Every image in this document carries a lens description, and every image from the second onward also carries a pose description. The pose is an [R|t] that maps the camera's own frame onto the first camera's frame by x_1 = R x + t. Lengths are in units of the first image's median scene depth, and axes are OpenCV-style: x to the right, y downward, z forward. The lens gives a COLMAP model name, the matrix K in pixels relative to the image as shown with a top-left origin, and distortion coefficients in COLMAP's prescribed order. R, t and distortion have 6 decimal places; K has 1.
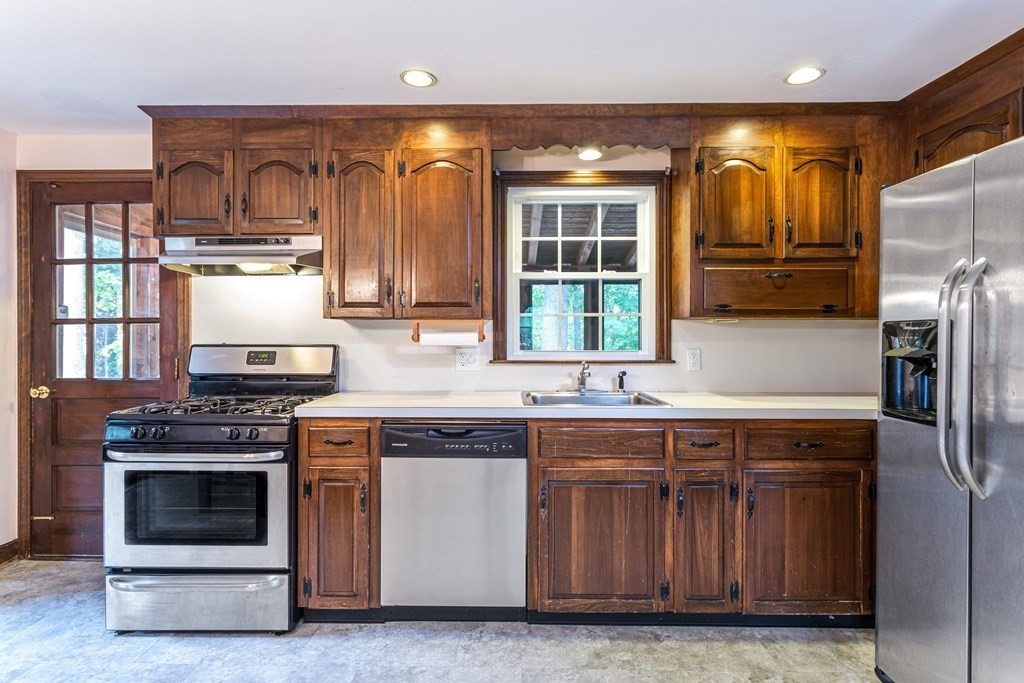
lens RADIAL K [[520.6, 0, 512.0], [0, 520.6, 341.5], [0, 0, 1]] dist [-0.008083, 0.000892]
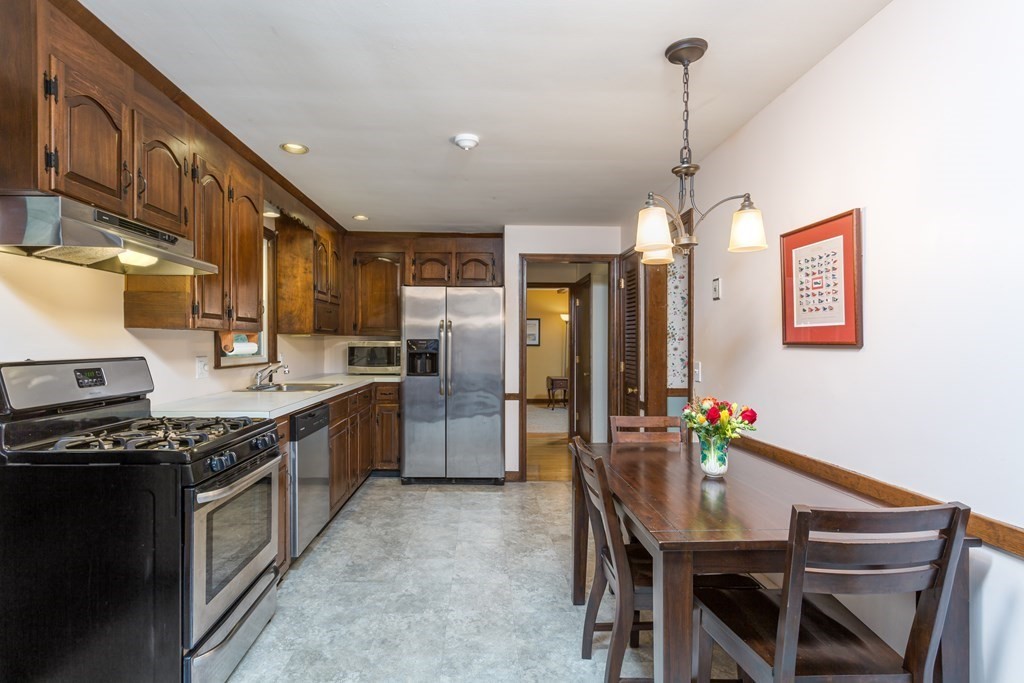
lens RADIAL K [[533.9, 0, 490.3], [0, 533.9, 351.8], [0, 0, 1]] dist [-0.000372, 0.001558]
pose [[-0.041292, -0.018415, 0.998977, -1.530397], [0.006208, 0.999806, 0.018687, -0.018819], [-0.999128, 0.006974, -0.041169, 0.559596]]
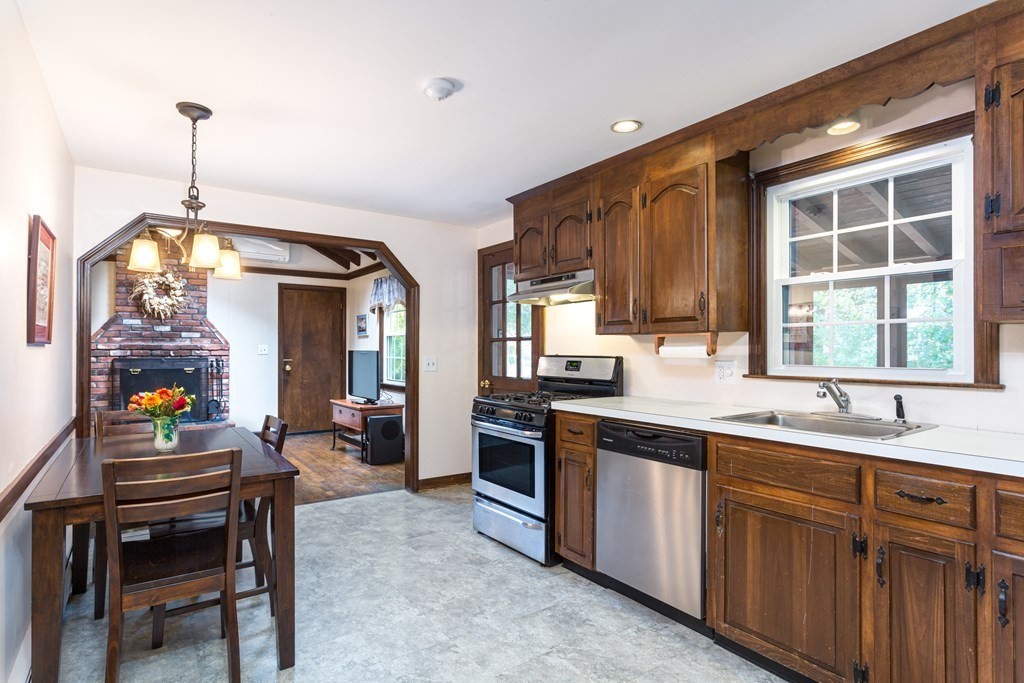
lens RADIAL K [[533.9, 0, 490.3], [0, 533.9, 351.8], [0, 0, 1]] dist [-0.000372, 0.001558]
pose [[0.565159, 0.003543, -0.824975, 0.621037], [-0.008165, 0.999966, -0.001298, -0.000099], [0.824942, 0.007470, 0.565168, 0.079405]]
